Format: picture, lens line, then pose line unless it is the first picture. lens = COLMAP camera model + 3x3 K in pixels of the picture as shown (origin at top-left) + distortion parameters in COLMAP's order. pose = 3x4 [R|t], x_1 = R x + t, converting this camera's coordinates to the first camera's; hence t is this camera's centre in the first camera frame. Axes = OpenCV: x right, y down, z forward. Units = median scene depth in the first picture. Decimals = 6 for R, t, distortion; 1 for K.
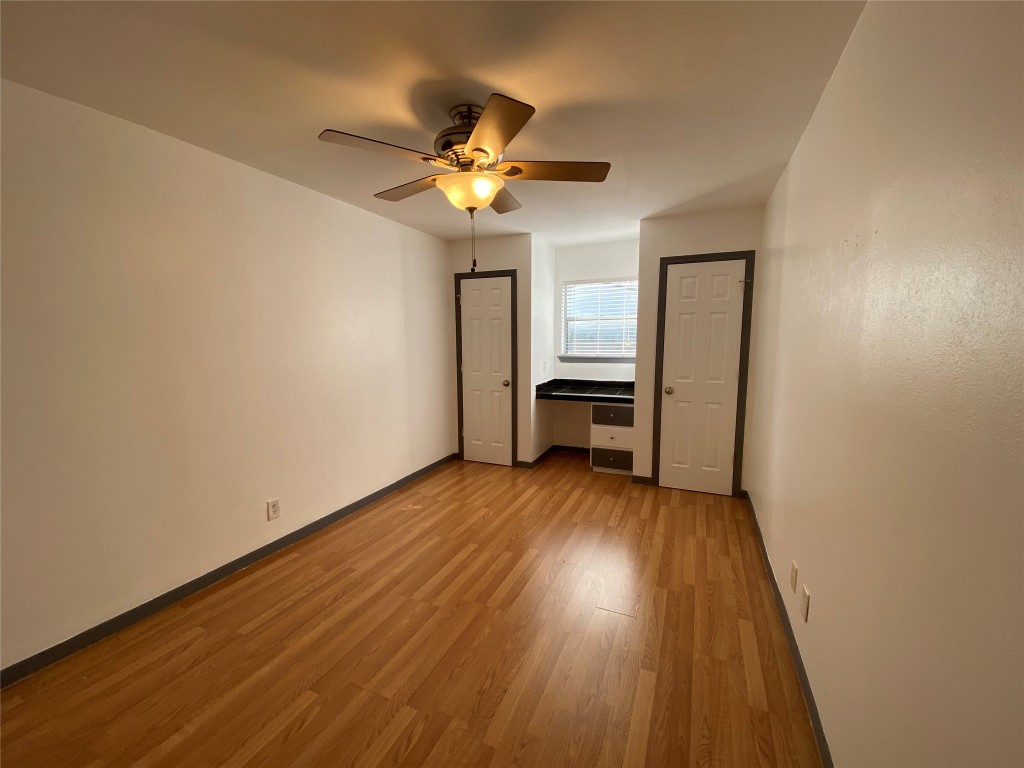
lens RADIAL K [[413.8, 0, 514.1], [0, 413.8, 388.5], [0, 0, 1]] dist [0.030354, -0.026965]
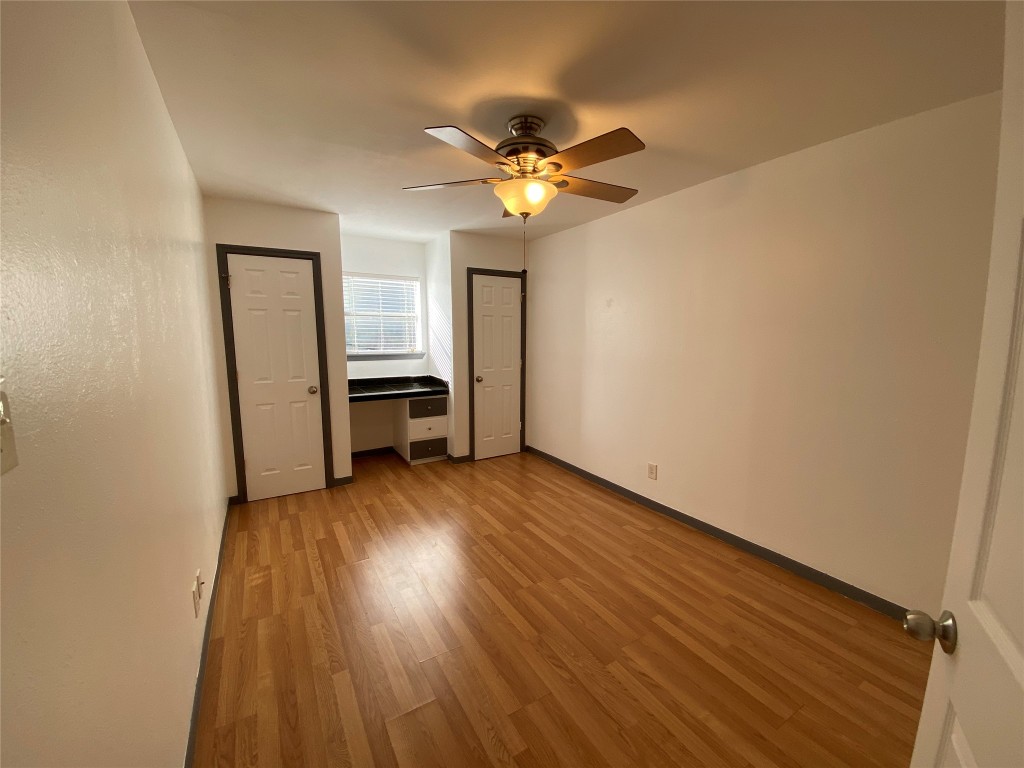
lens RADIAL K [[413.8, 0, 514.1], [0, 413.8, 388.5], [0, 0, 1]] dist [0.030354, -0.026965]
pose [[0.554001, -0.105509, 0.825803, -0.511148], [0.099908, 0.993194, 0.059871, -0.026666], [-0.826499, 0.049336, 0.560772, 0.217723]]
